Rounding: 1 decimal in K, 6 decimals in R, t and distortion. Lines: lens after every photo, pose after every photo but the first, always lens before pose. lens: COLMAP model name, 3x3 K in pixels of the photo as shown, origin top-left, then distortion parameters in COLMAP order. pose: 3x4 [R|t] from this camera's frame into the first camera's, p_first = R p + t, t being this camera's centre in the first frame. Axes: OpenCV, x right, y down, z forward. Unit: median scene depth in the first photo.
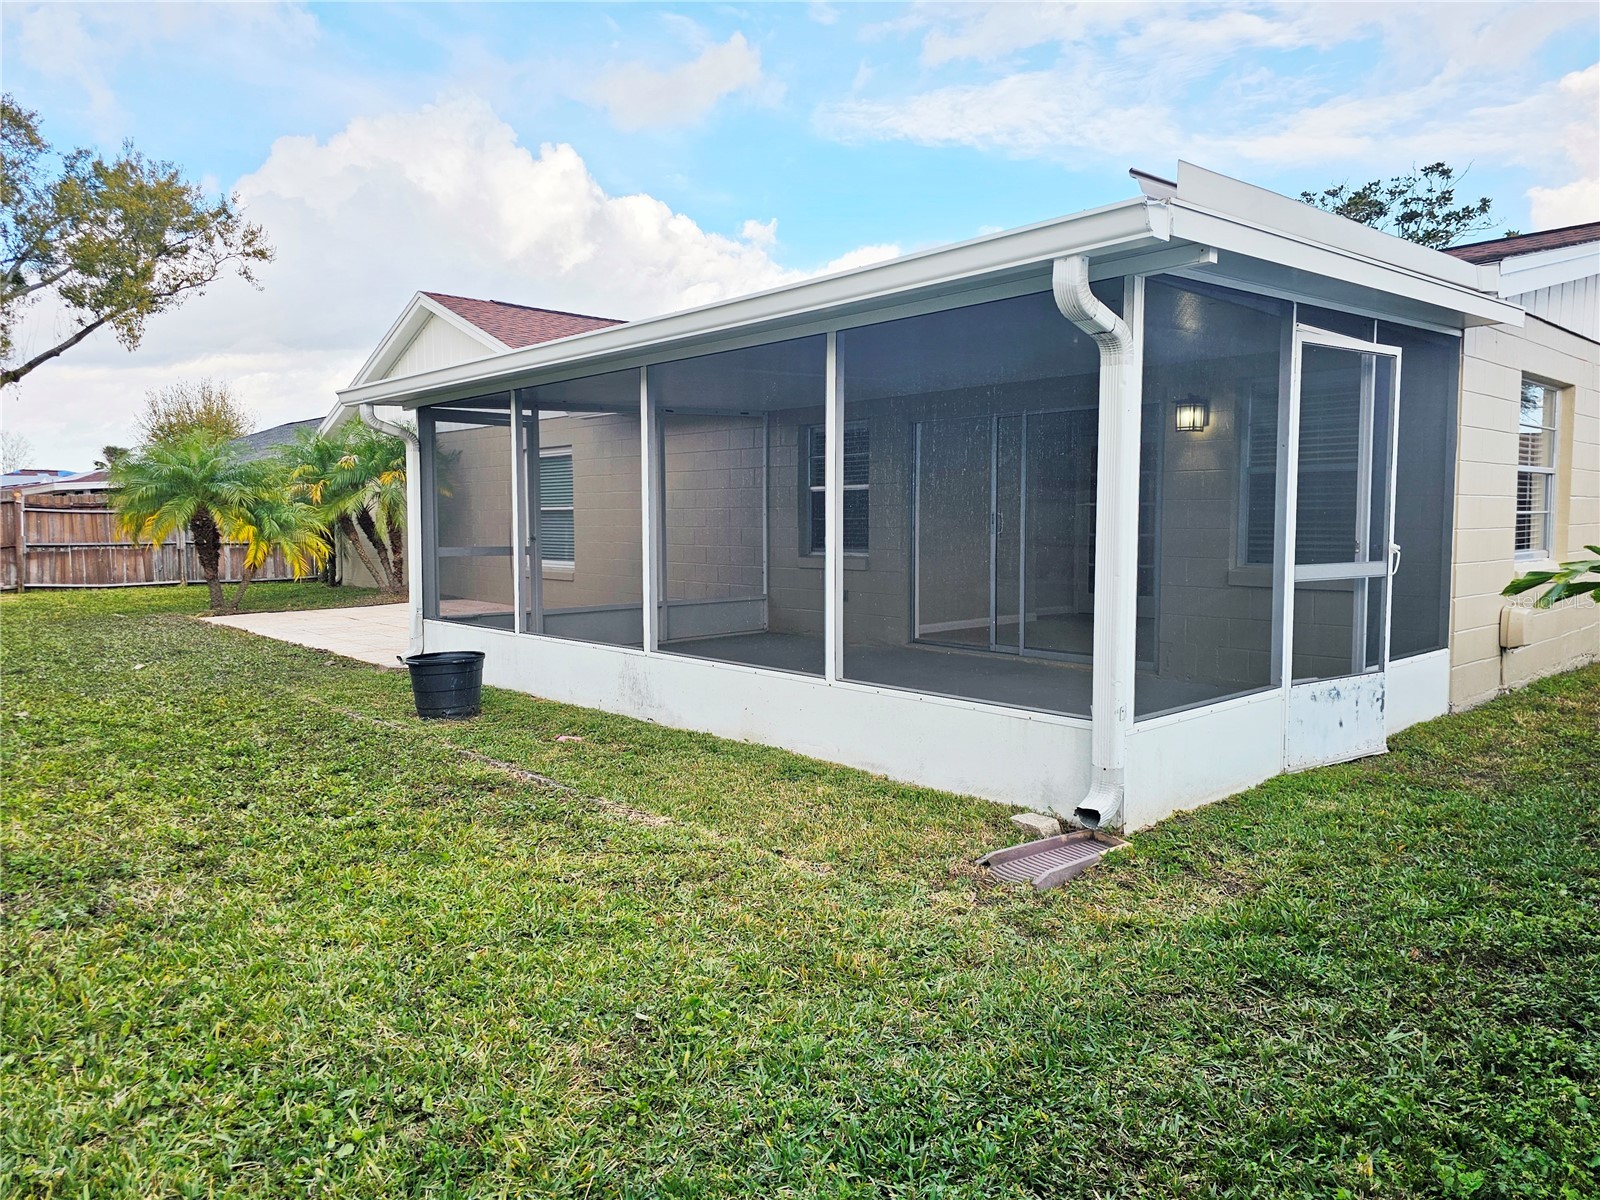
lens RADIAL K [[1071.4, 0, 793.6], [0, 1071.4, 577.0], [0, 0, 1]] dist [0.017160, -0.001148]
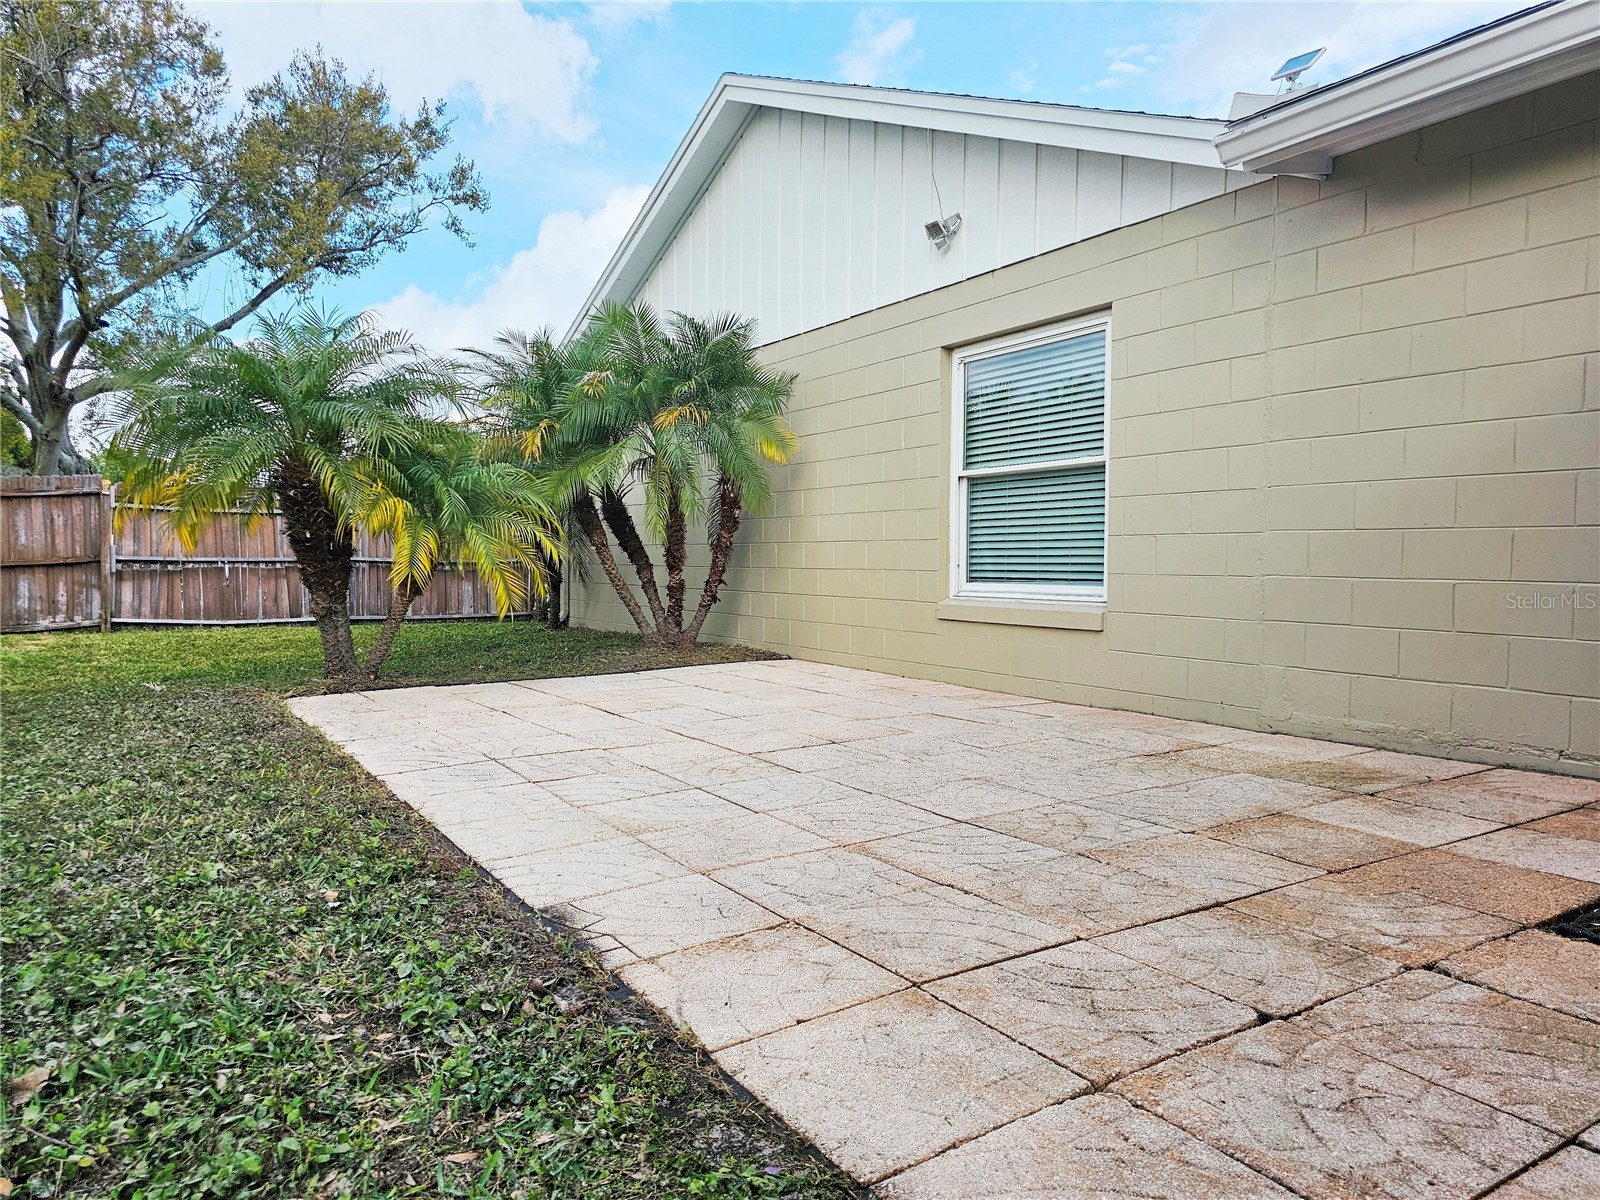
lens RADIAL K [[1071.4, 0, 793.6], [0, 1071.4, 577.0], [0, 0, 1]] dist [0.017160, -0.001148]
pose [[0.984577, 0.006970, -0.174816, -0.190638], [-0.013566, 0.999239, -0.036561, -0.000355], [0.174428, 0.038369, 0.983922, 0.426099]]
